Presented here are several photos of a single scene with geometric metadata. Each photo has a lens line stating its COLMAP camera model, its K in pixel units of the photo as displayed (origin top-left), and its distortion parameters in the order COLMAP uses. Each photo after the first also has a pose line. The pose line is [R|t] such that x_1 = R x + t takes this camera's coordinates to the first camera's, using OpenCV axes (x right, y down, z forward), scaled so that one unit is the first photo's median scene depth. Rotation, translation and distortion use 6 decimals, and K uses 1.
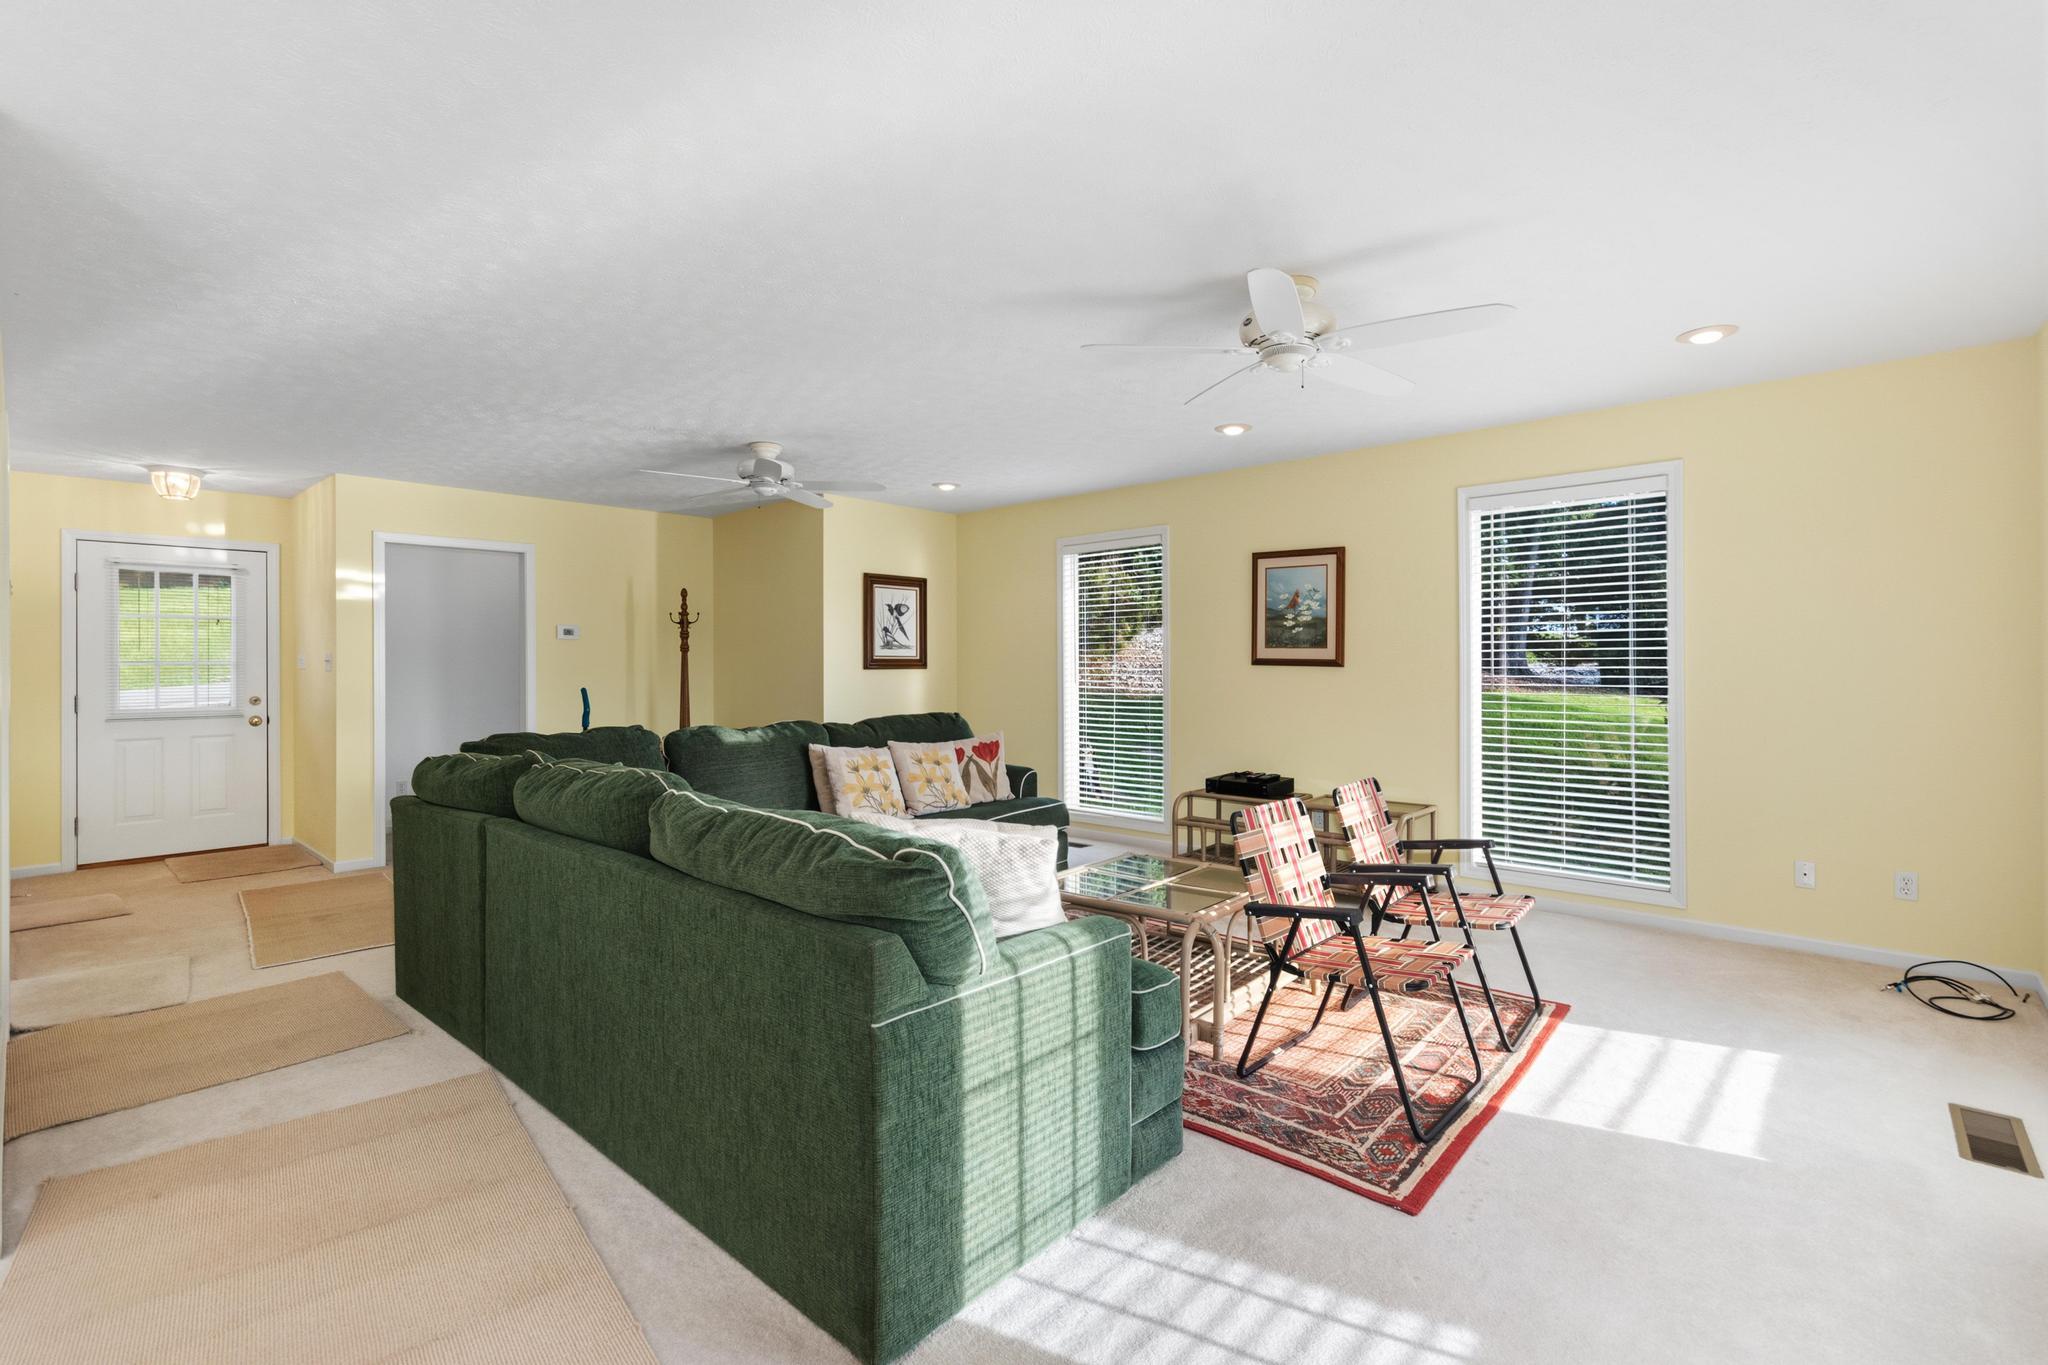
lens RADIAL K [[901.4, 0, 1017.4], [0, 901.4, 667.6], [0, 0, 1]] dist [0.002546, 0.000801]
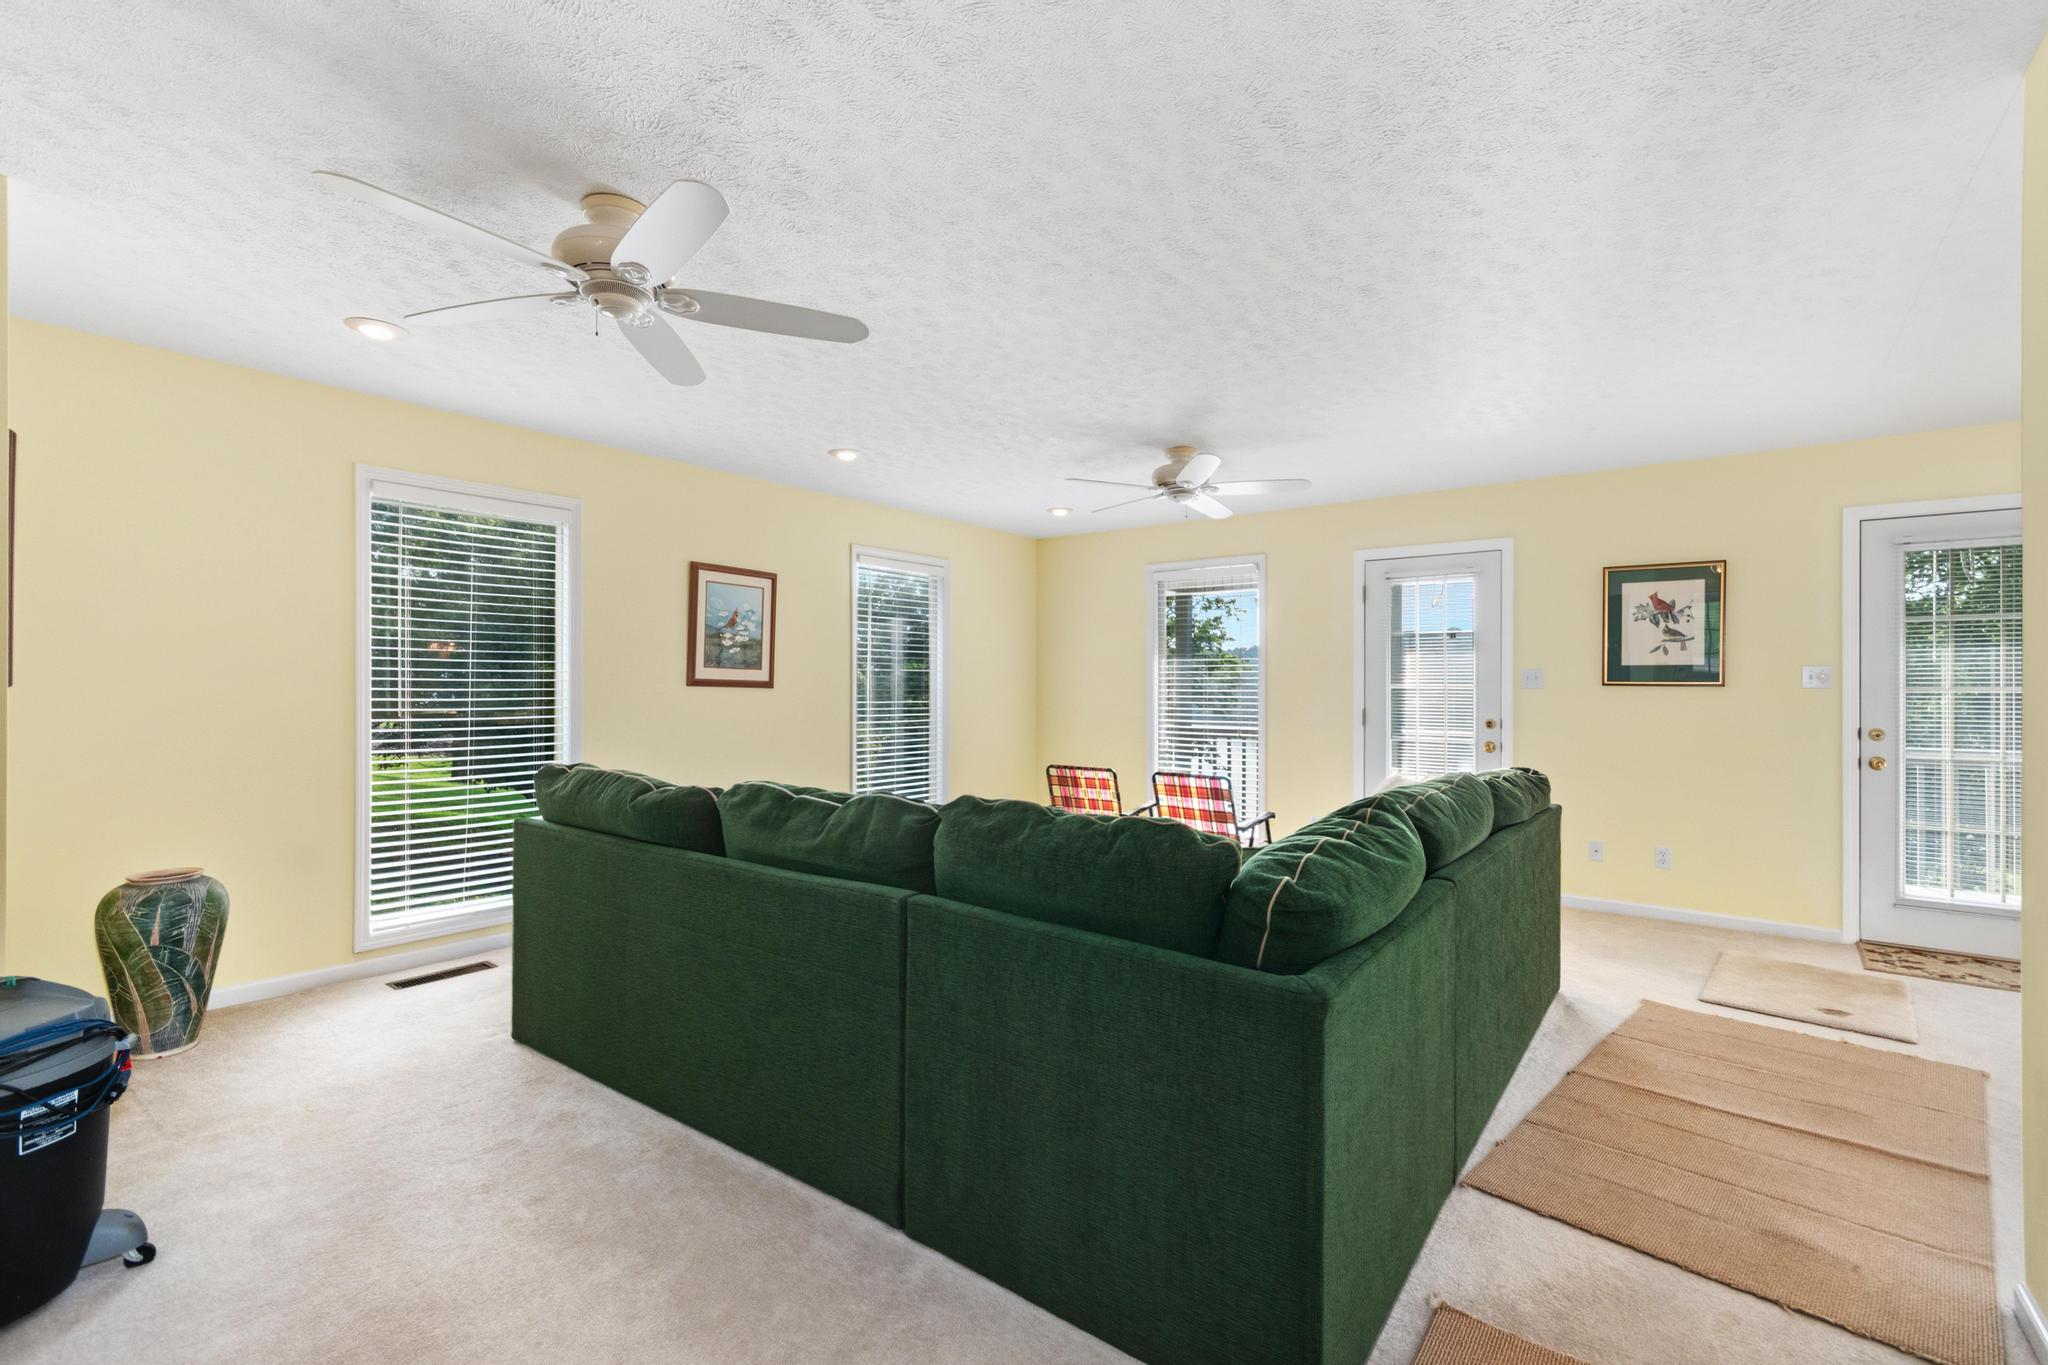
lens RADIAL K [[901.4, 0, 1022.3], [0, 901.4, 675.1], [0, 0, 1]] dist [0.002546, 0.000801]
pose [[-0.072113, 0.003077, 0.997392, -0.751865], [-0.012817, 0.999910, -0.004012, -0.017059], [-0.997314, -0.013073, -0.072067, 0.851974]]
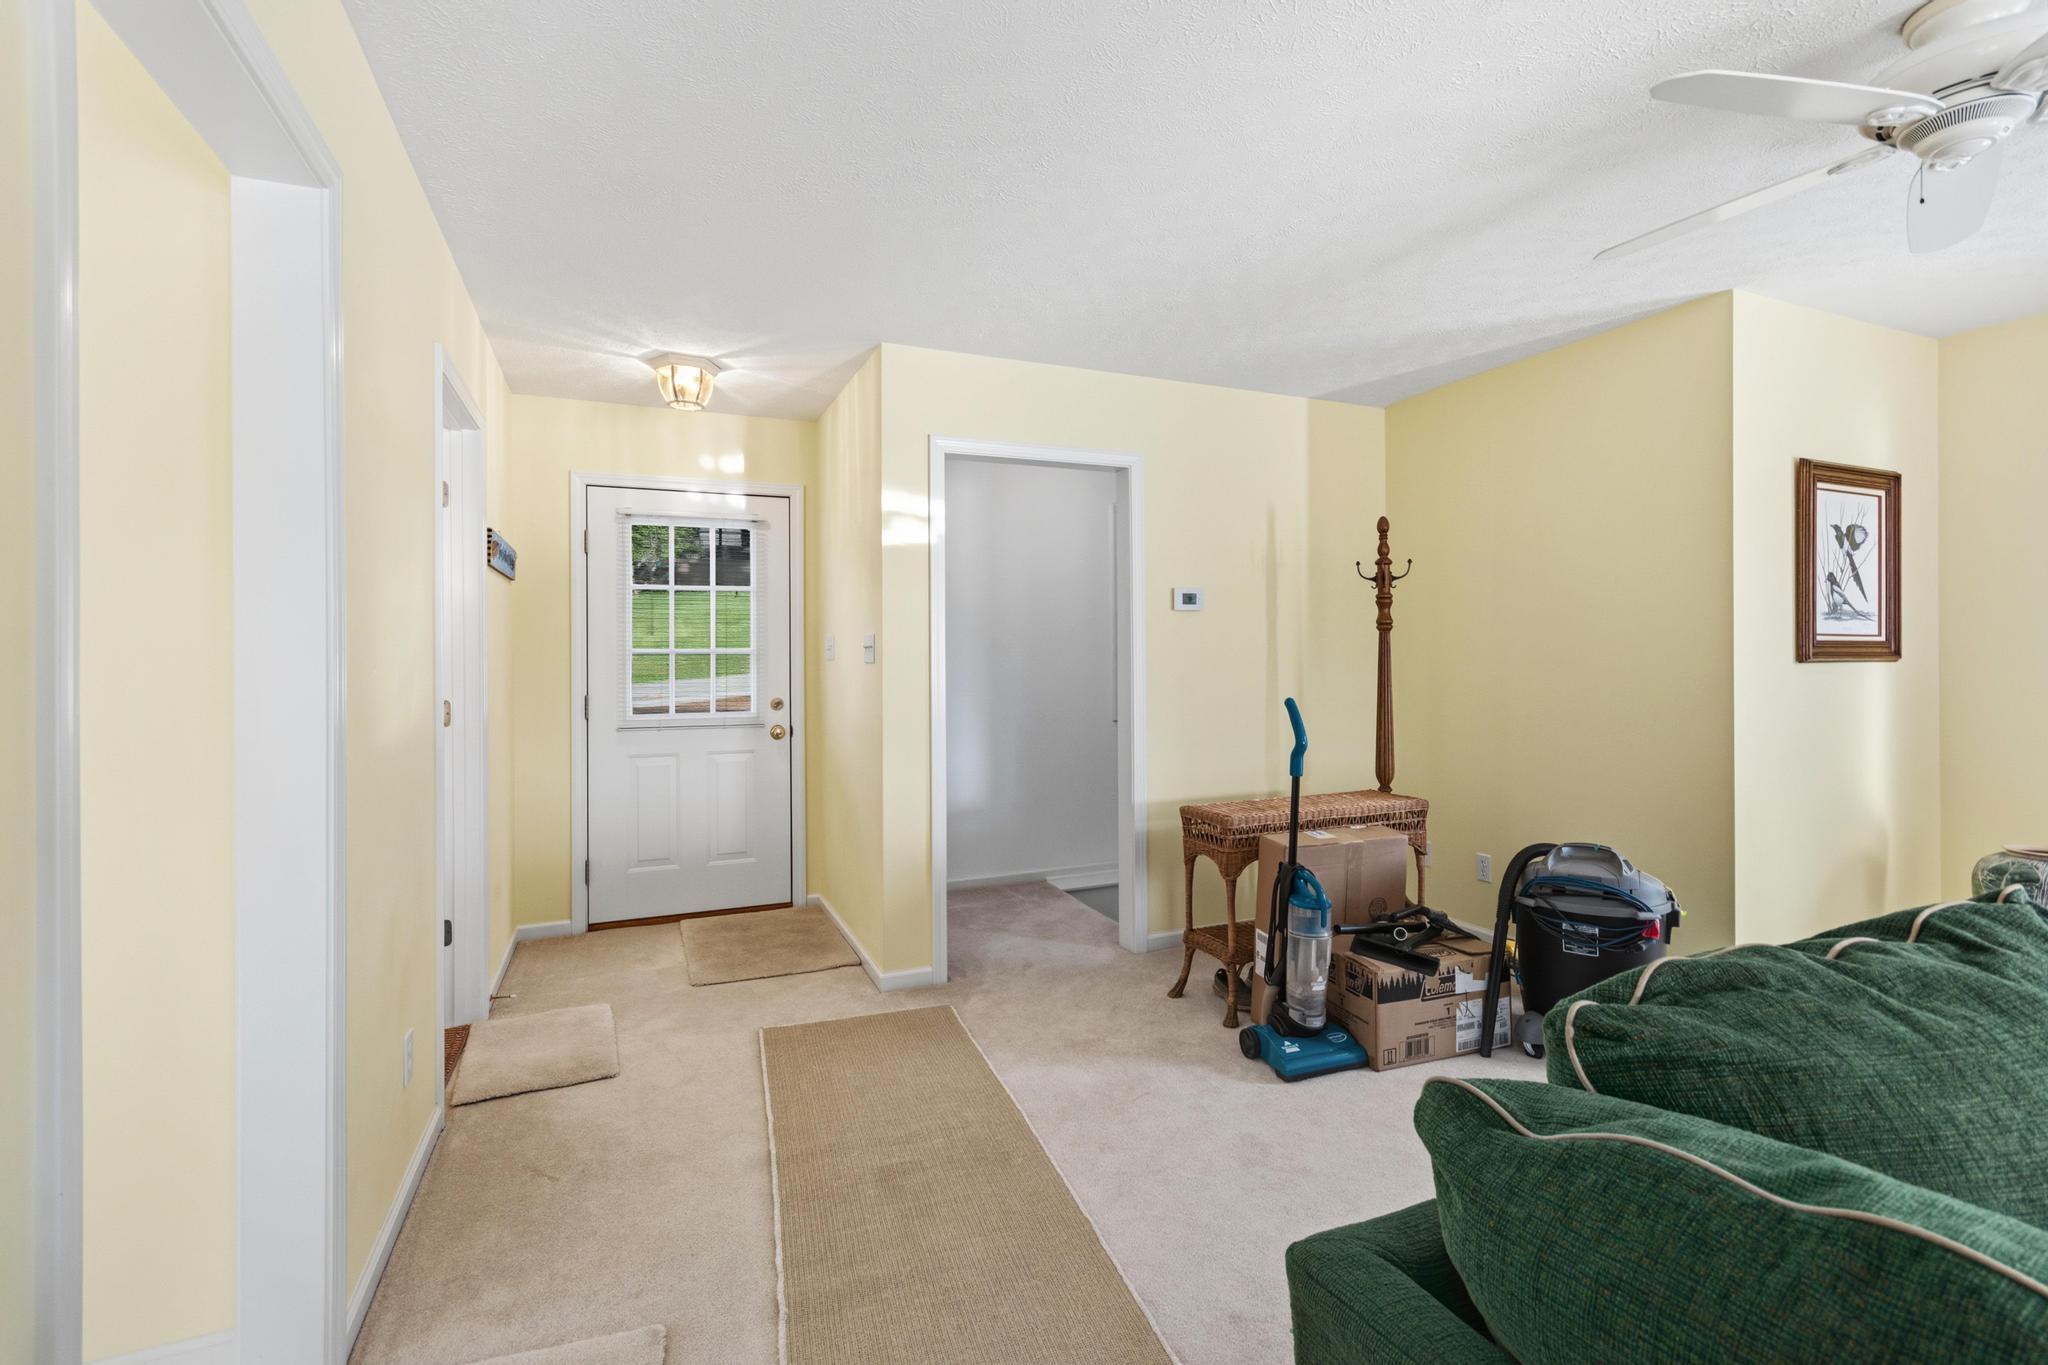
lens RADIAL K [[901.4, 0, 1026.5], [0, 901.4, 675.8], [0, 0, 1]] dist [0.002546, 0.000801]
pose [[0.907018, 0.007648, -0.421022, -0.331093], [-0.002563, 0.999917, 0.012644, 0.003813], [0.421083, -0.010389, 0.906962, 0.396142]]
